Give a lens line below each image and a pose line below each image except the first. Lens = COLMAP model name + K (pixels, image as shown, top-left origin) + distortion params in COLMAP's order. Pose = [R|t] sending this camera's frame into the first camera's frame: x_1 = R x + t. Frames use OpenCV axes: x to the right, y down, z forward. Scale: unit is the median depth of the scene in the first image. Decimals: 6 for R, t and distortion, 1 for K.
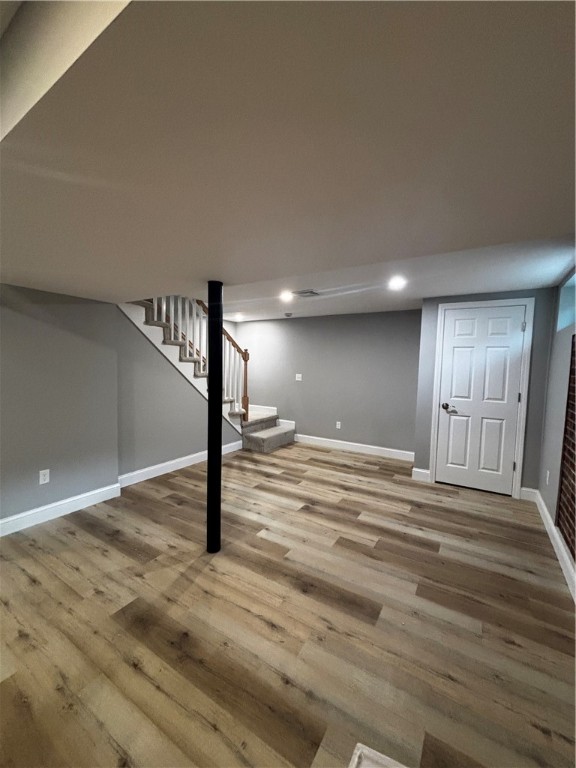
lens RADIAL K [[312.0, 0, 288.4], [0, 312.0, 382.3], [0, 0, 1]] dist [-0.005090, 0.002248]
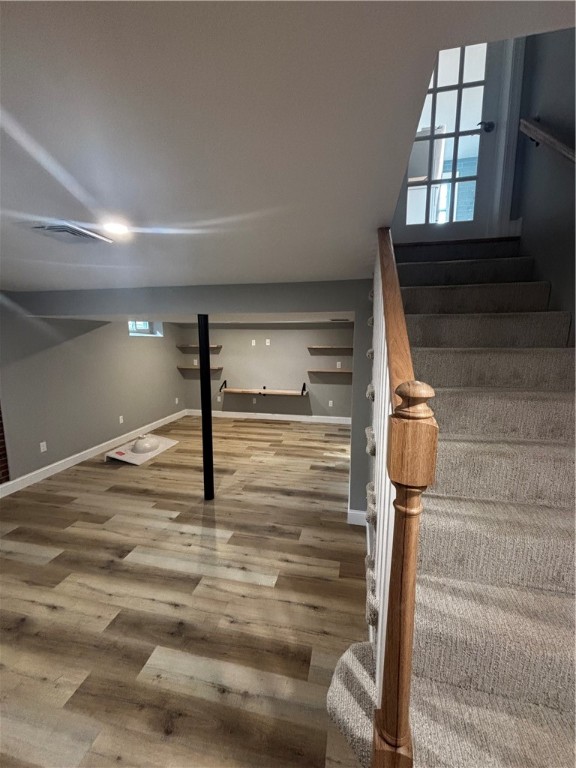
lens RADIAL K [[312.0, 0, 291.0], [0, 312.0, 386.4], [0, 0, 1]] dist [-0.005090, 0.002248]
pose [[-0.941676, 0.024242, -0.335646, -0.099286], [-0.042716, 0.980724, 0.190674, -0.215095], [0.333798, 0.193890, -0.922489, 1.894264]]
